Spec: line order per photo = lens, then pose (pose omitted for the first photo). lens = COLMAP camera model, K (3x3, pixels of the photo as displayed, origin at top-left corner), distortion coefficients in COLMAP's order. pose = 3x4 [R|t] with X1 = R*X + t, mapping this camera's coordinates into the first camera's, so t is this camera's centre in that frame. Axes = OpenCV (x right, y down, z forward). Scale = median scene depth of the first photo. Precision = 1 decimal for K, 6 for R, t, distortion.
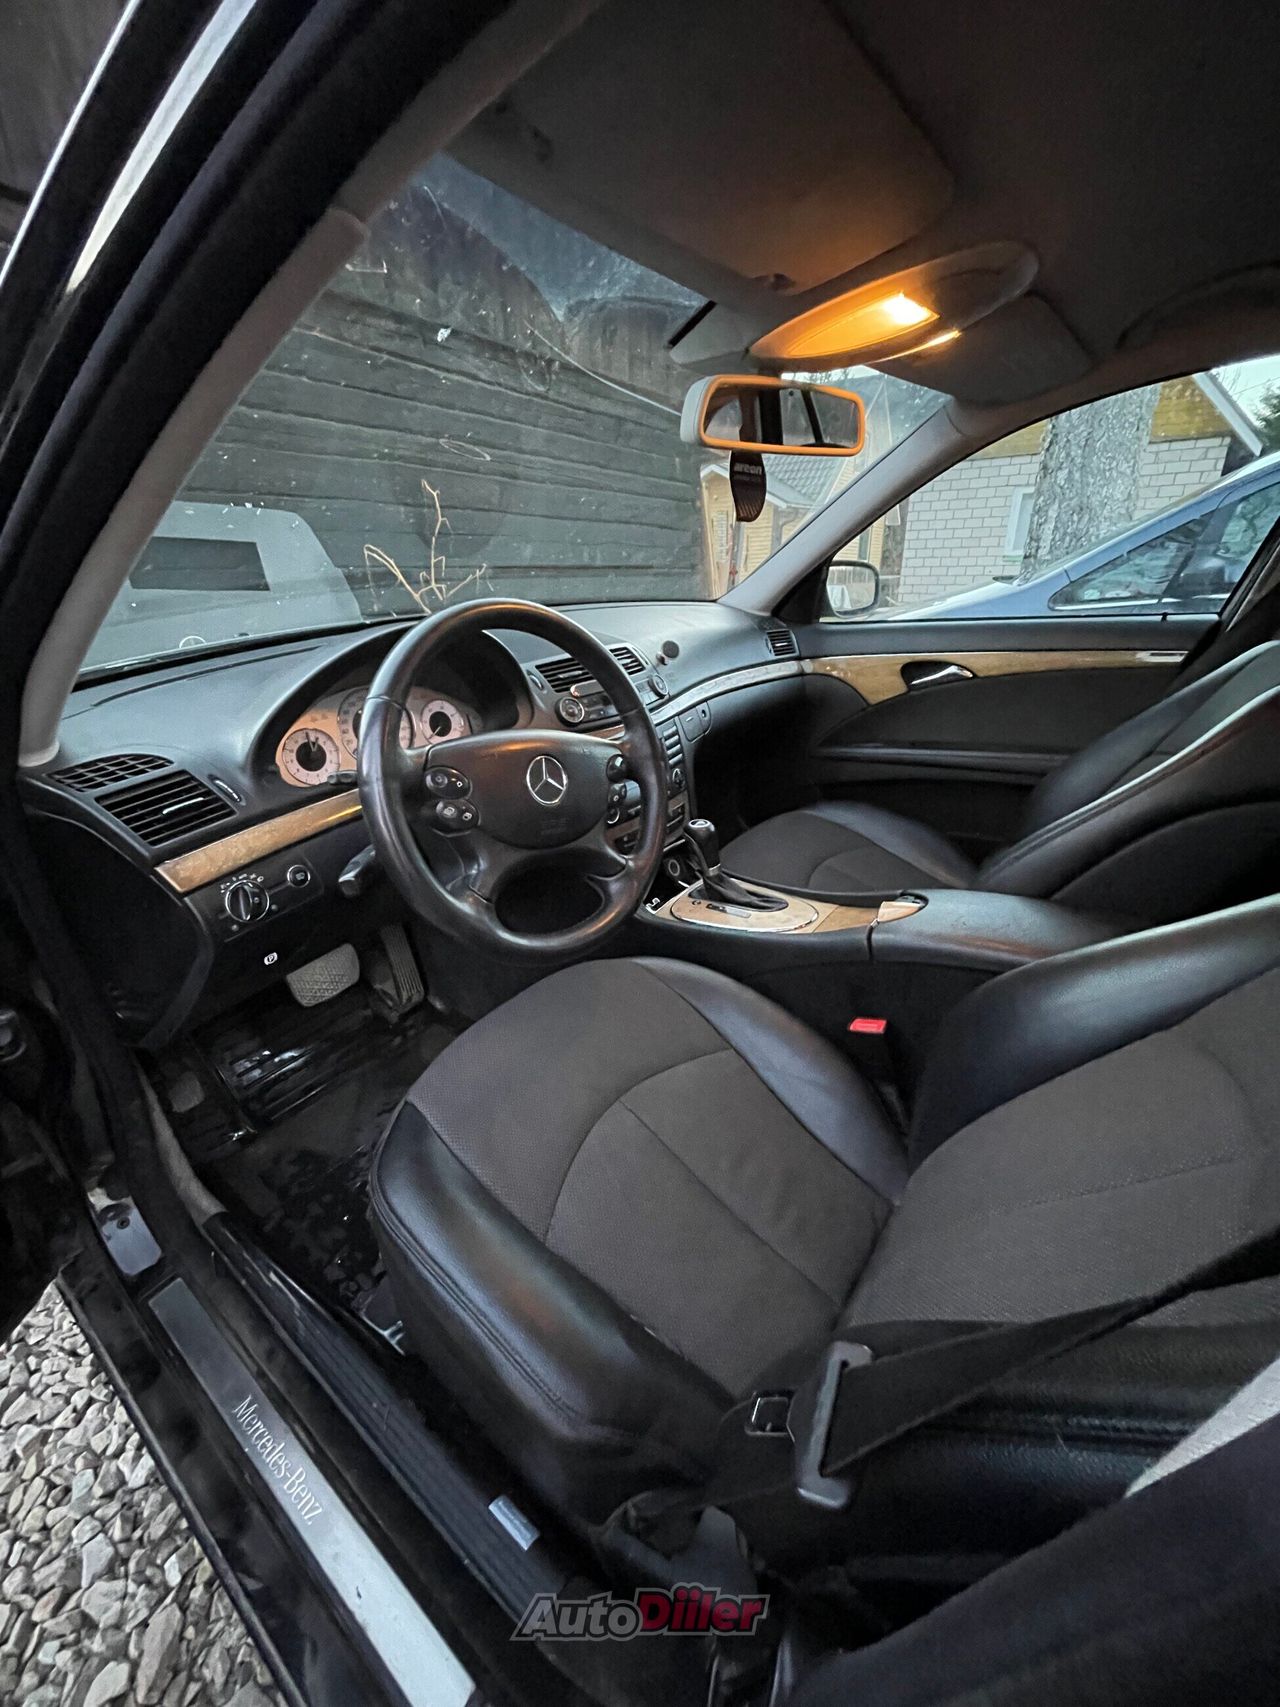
lens RADIAL K [[685.9, 0, 640.0], [0, 685.9, 853.5], [0, 0, 1]] dist [-0.000390, 0.000021]
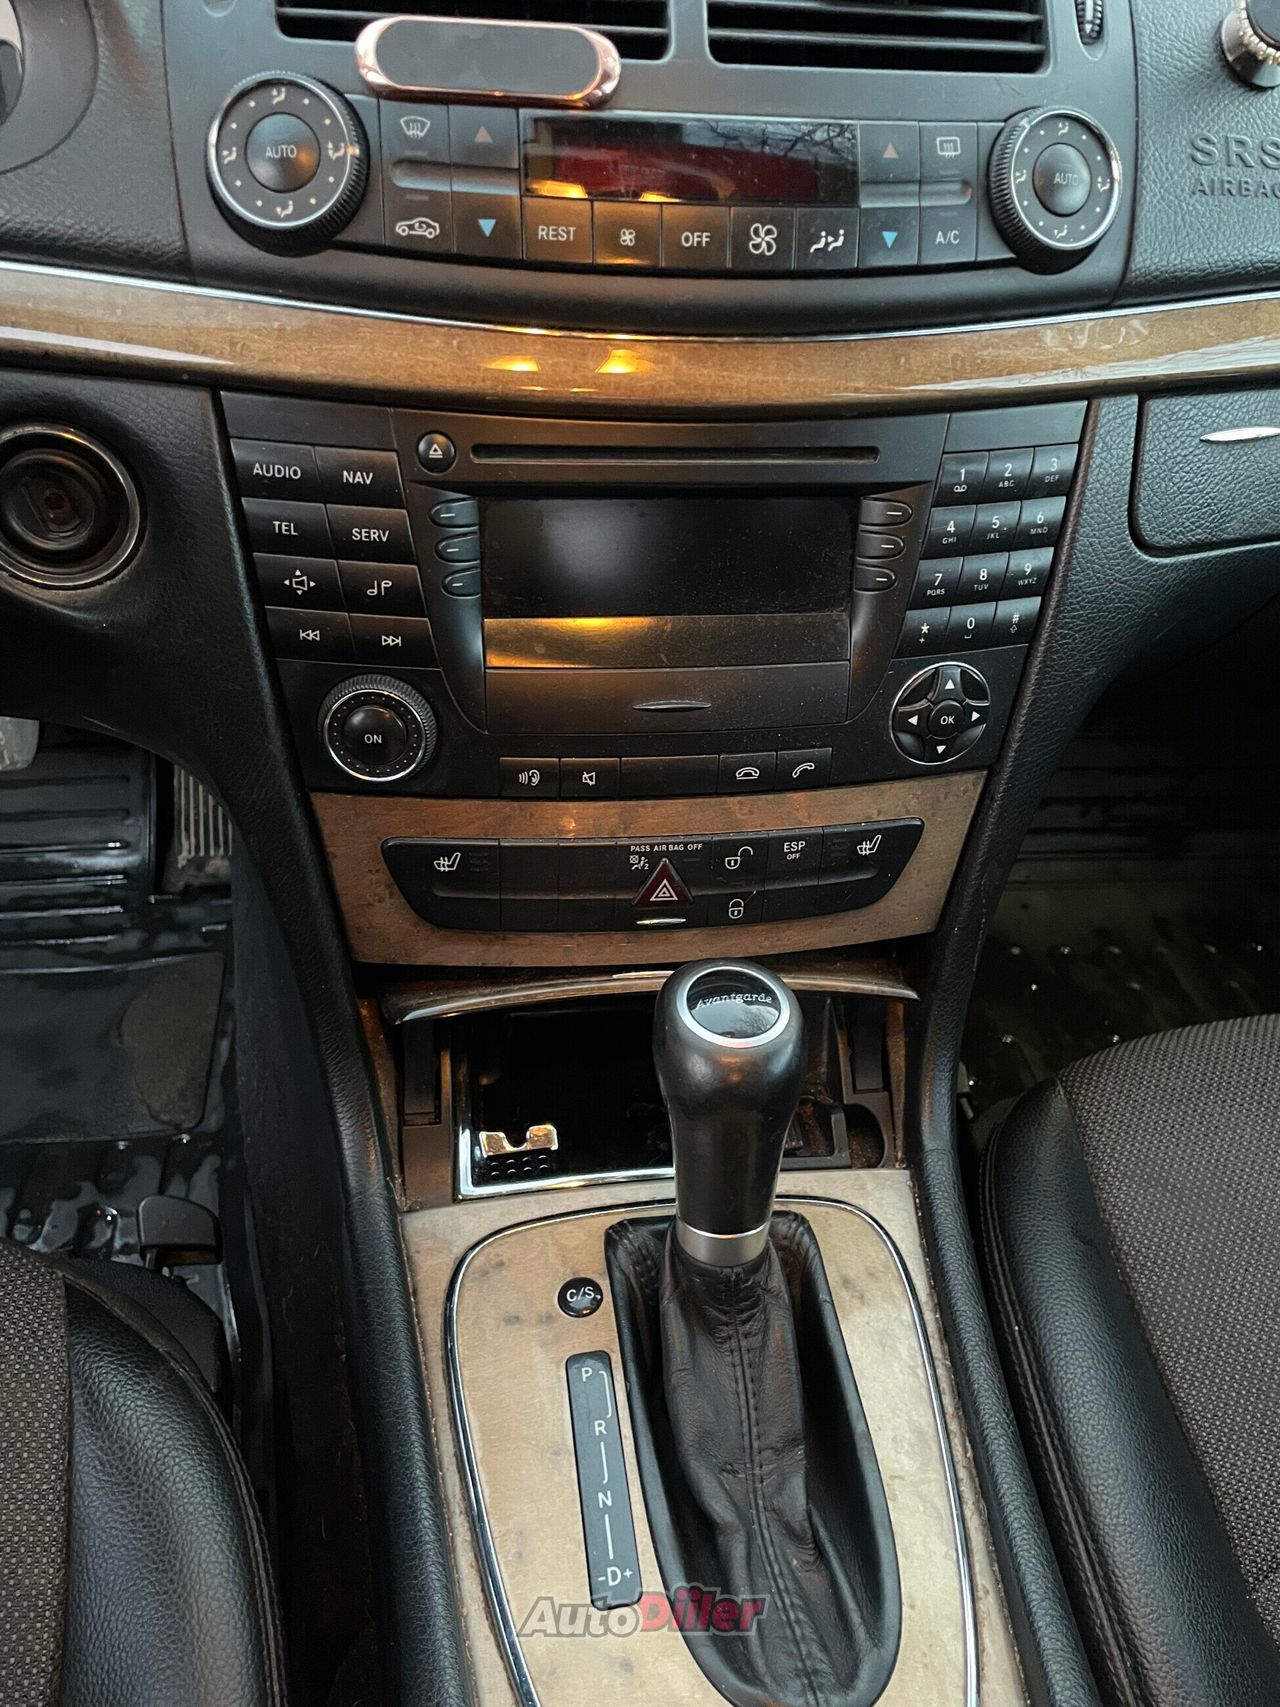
lens RADIAL K [[1252.6, 0, 640.7], [0, 1252.6, 816.6], [0, 0, 1]] dist [0.083008, -0.087247]
pose [[0.707666, 0.518996, -0.479428, 0.185068], [-0.374857, 0.850966, 0.367885, -0.183540], [0.598908, -0.080622, 0.796749, 0.648292]]
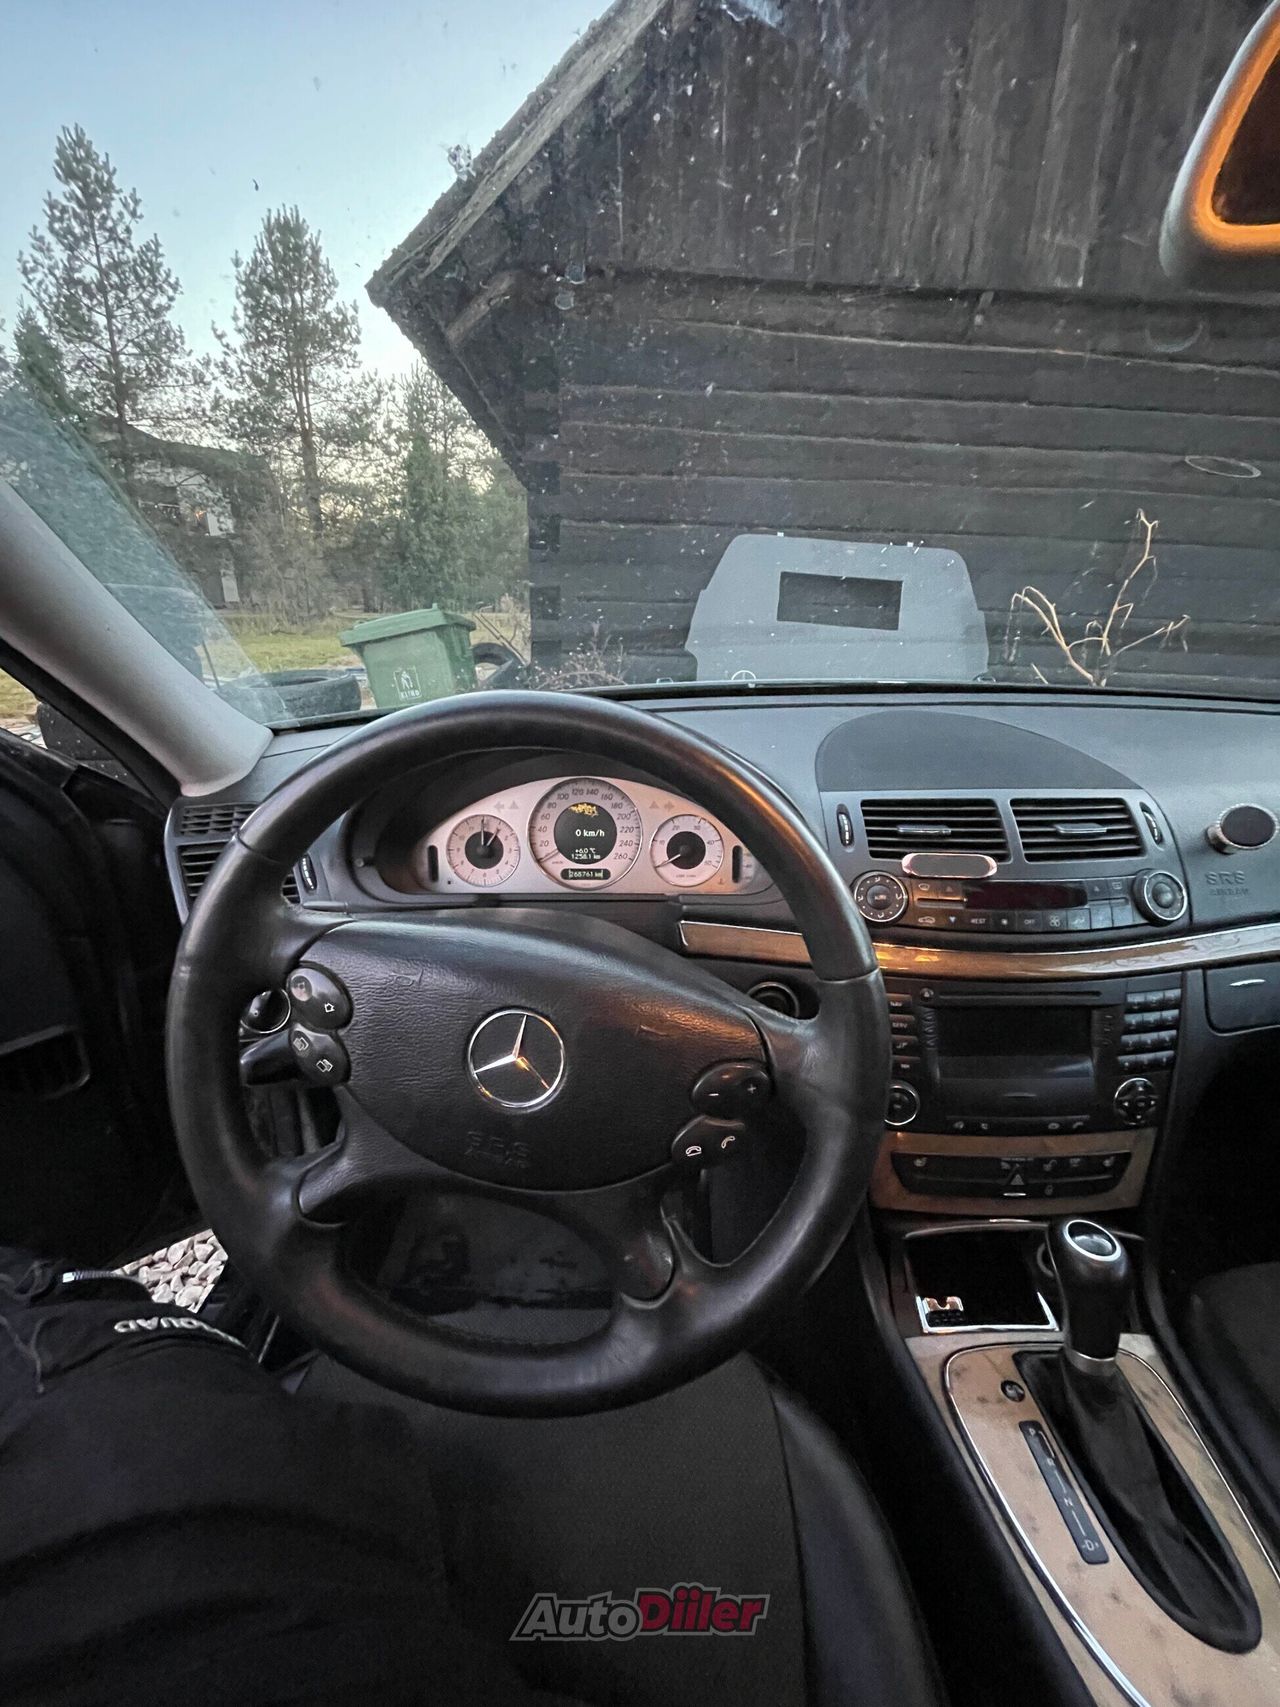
lens RADIAL K [[685.9, 0, 640.0], [0, 685.9, 853.5], [0, 0, 1]] dist [-0.000390, 0.000021]
pose [[0.606390, 0.306941, -0.733539, 0.139947], [-0.342977, 0.933233, 0.106974, -0.196012], [0.717397, 0.186719, 0.671176, 0.422596]]
